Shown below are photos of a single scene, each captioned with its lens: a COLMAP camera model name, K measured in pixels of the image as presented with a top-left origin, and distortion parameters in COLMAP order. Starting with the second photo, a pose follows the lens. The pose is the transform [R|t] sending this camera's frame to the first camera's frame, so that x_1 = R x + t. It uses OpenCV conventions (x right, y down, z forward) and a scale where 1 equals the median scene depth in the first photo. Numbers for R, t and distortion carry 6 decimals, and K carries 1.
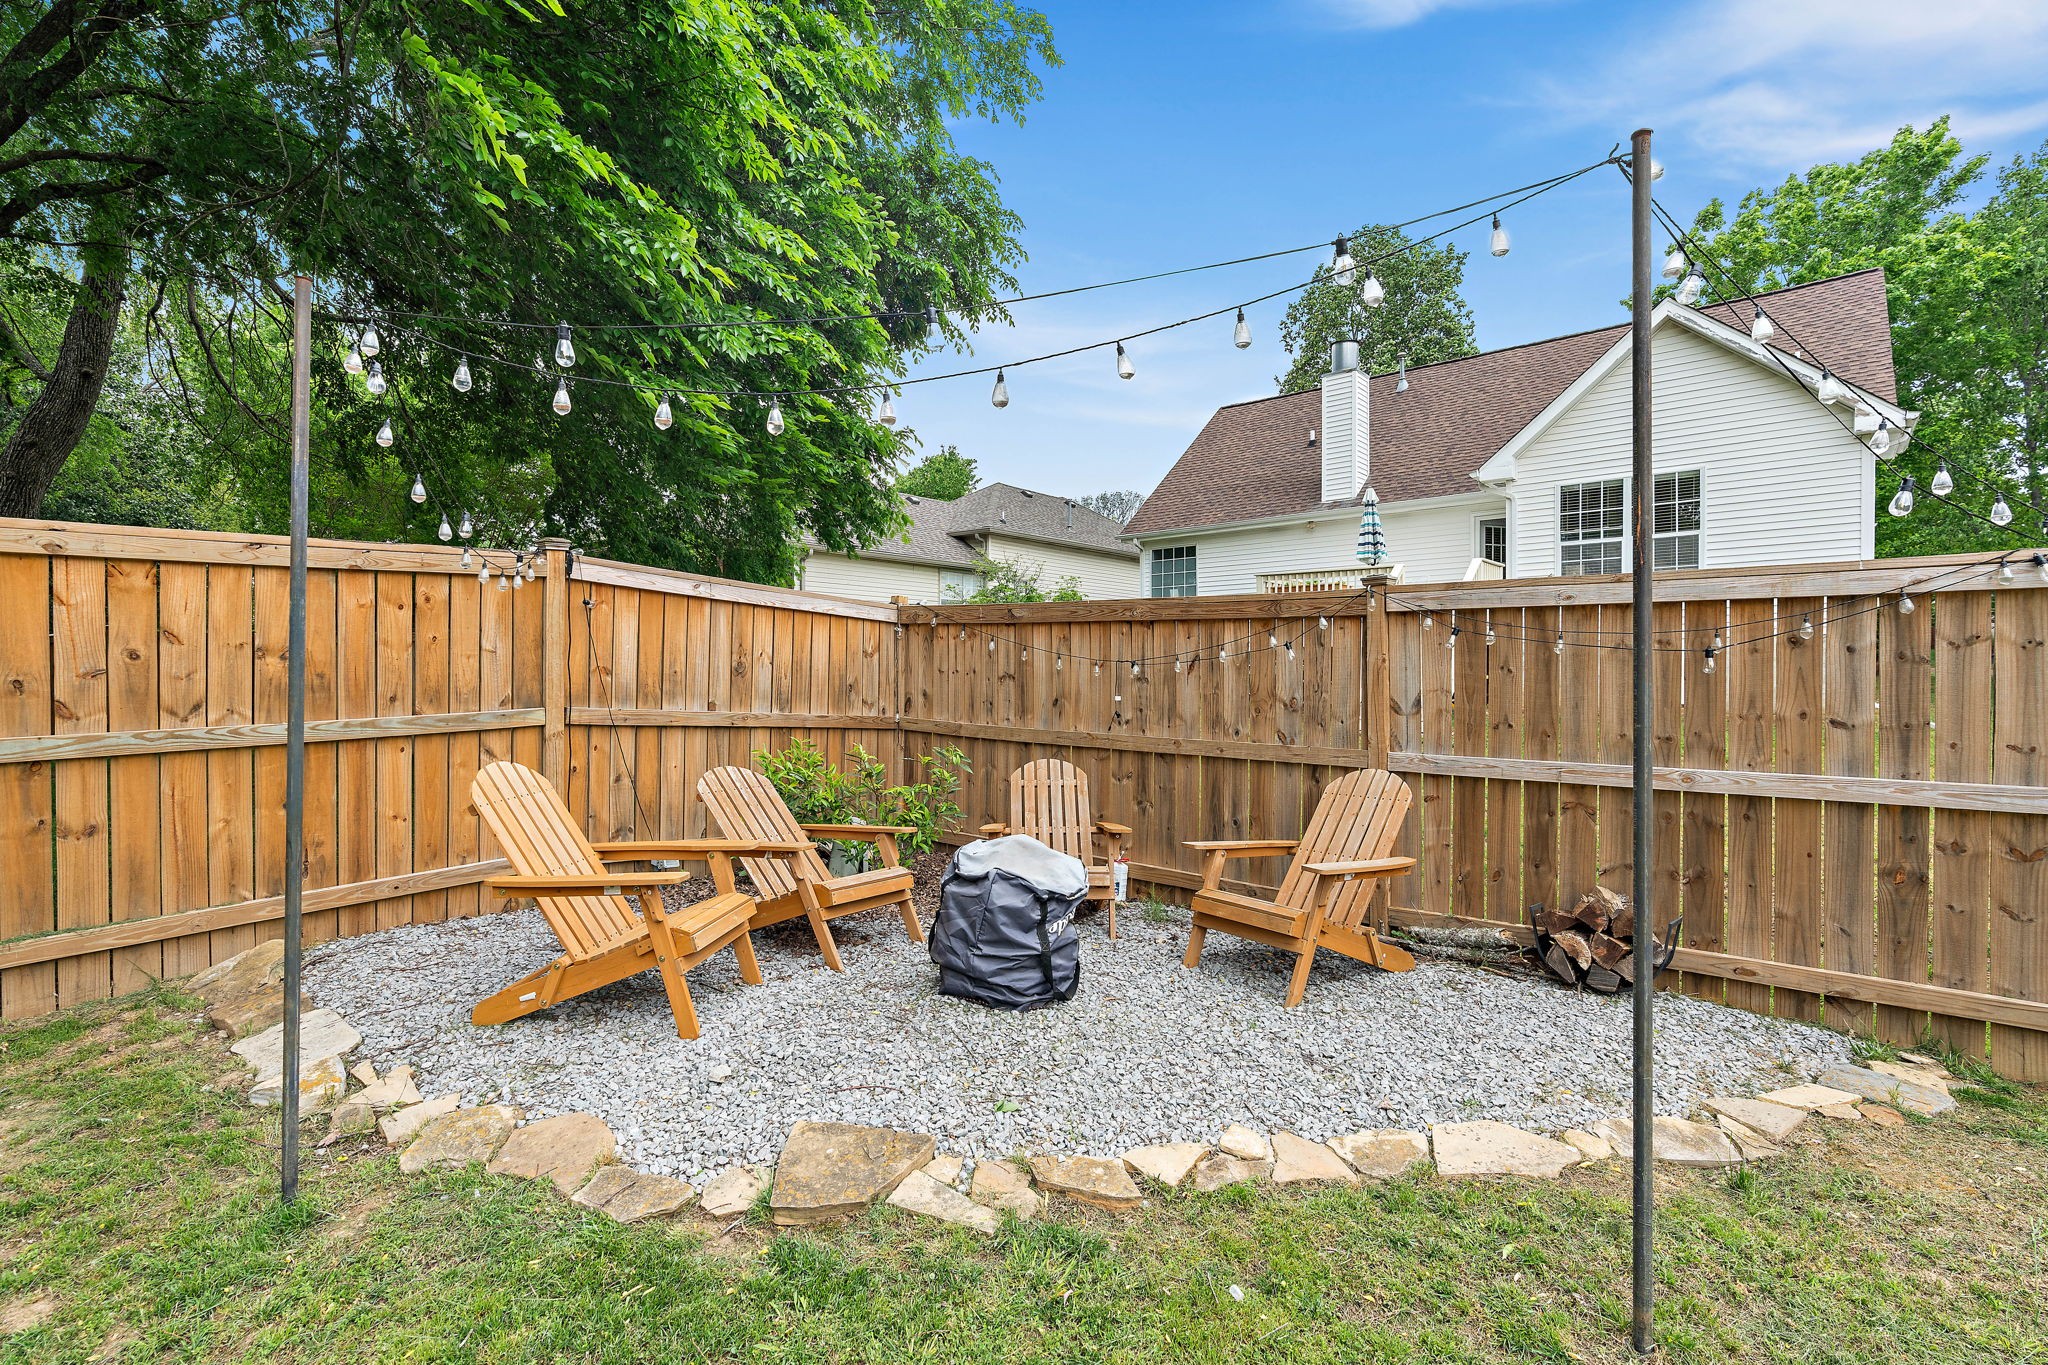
lens RADIAL K [[913.4, 0, 1024.0], [0, 913.4, 682.5], [0, 0, 1]] dist [-0.003052, -0.000151]
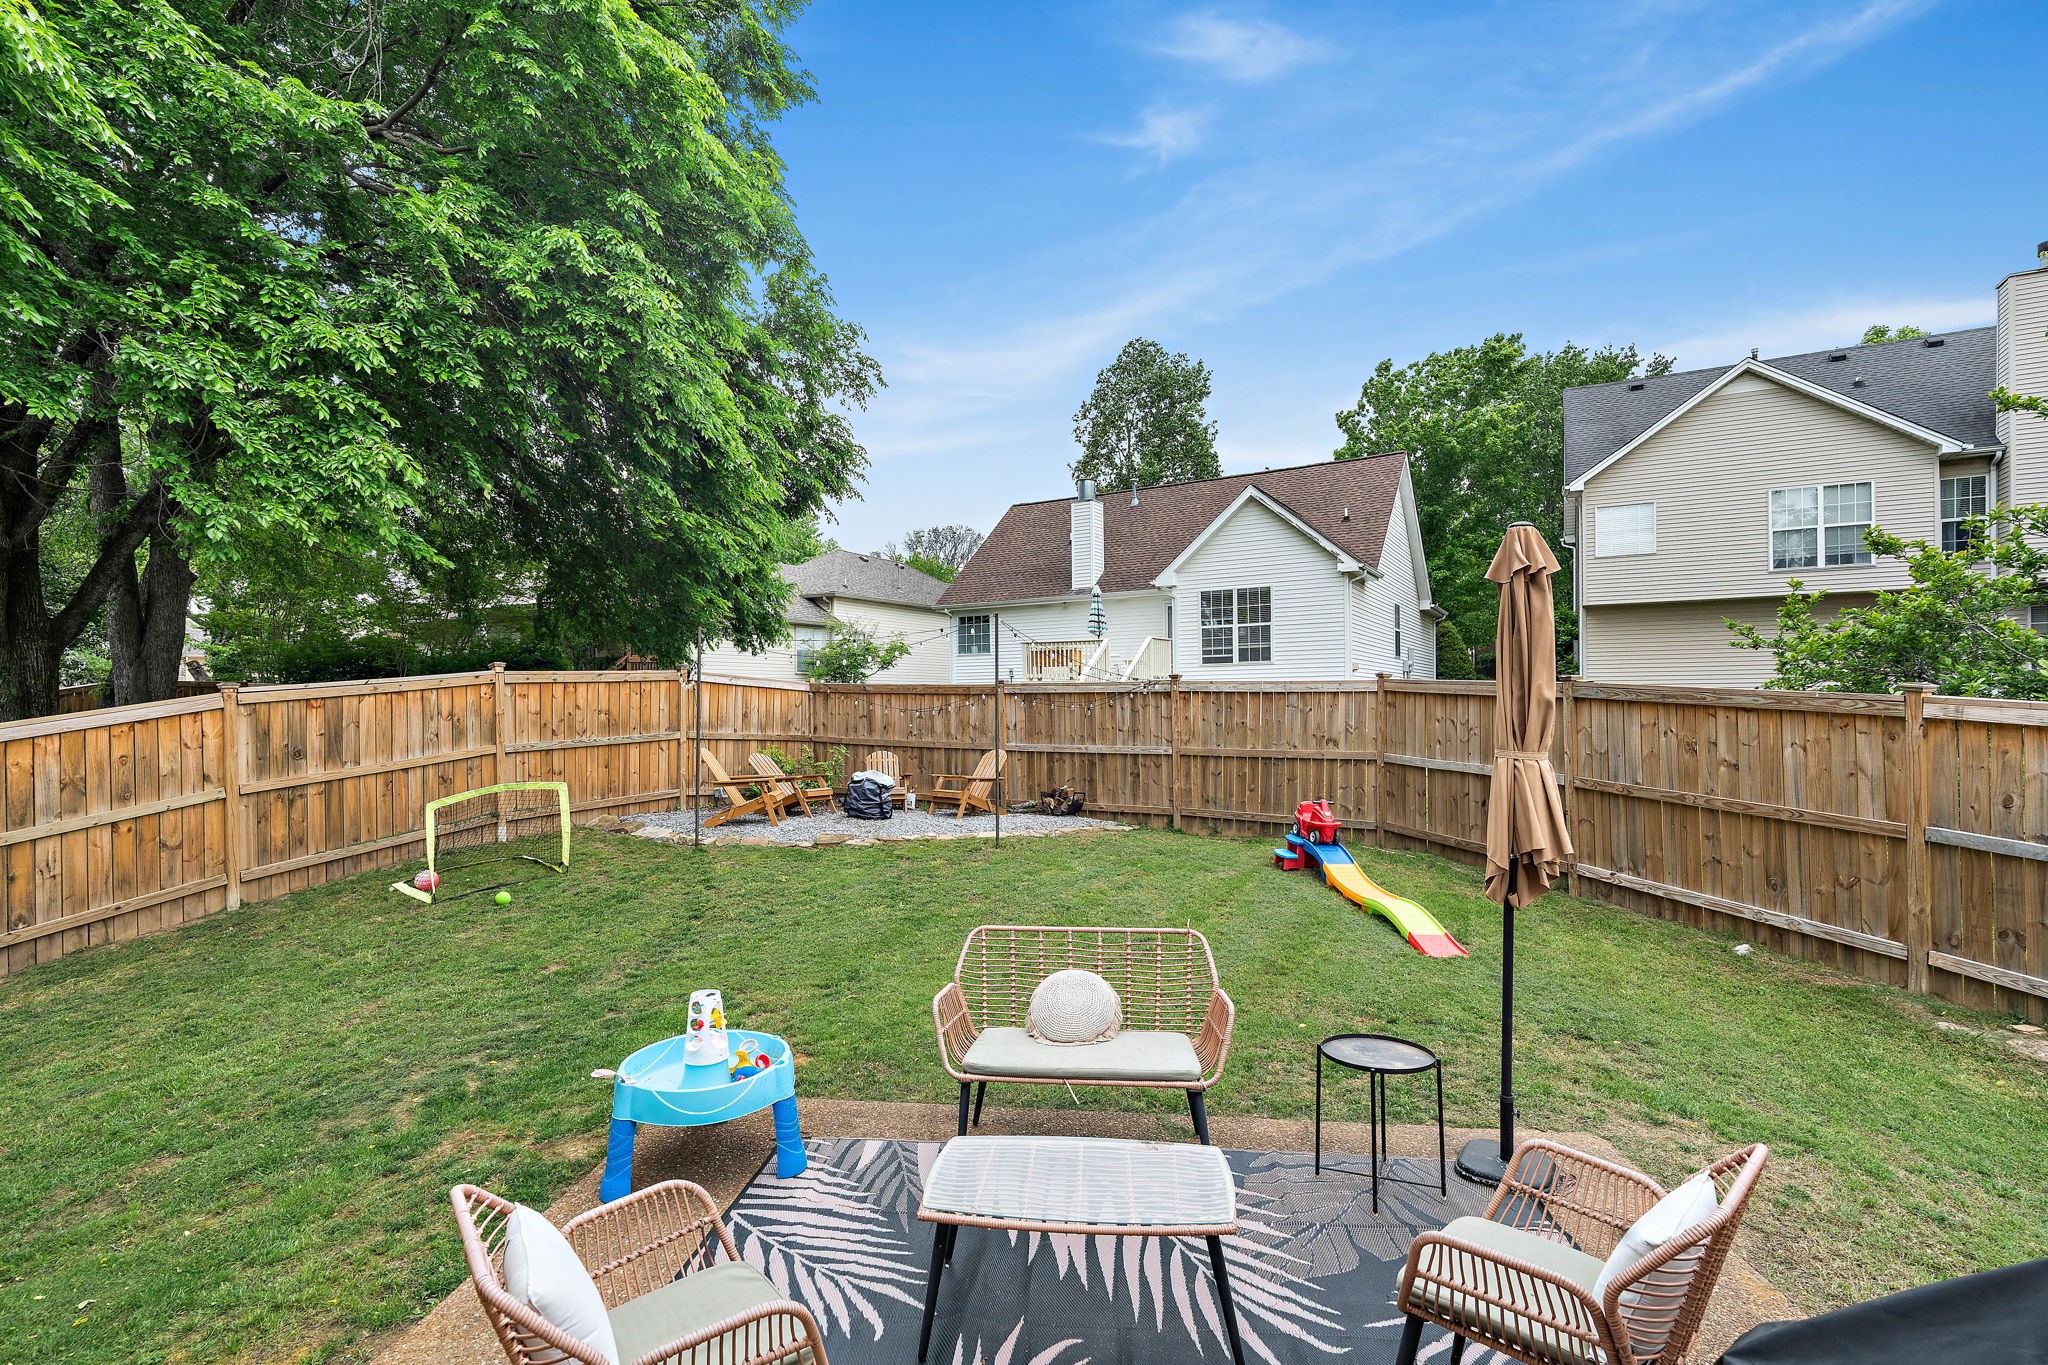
lens RADIAL K [[938.7, 0, 1020.2], [0, 938.7, 699.4], [0, 0, 1]] dist [-0.002635, 0.000234]
pose [[0.985298, -0.007195, 0.170692, -0.033511], [0.009172, 0.999900, -0.010798, -0.020194], [-0.170597, 0.012205, 0.985265, -1.405552]]
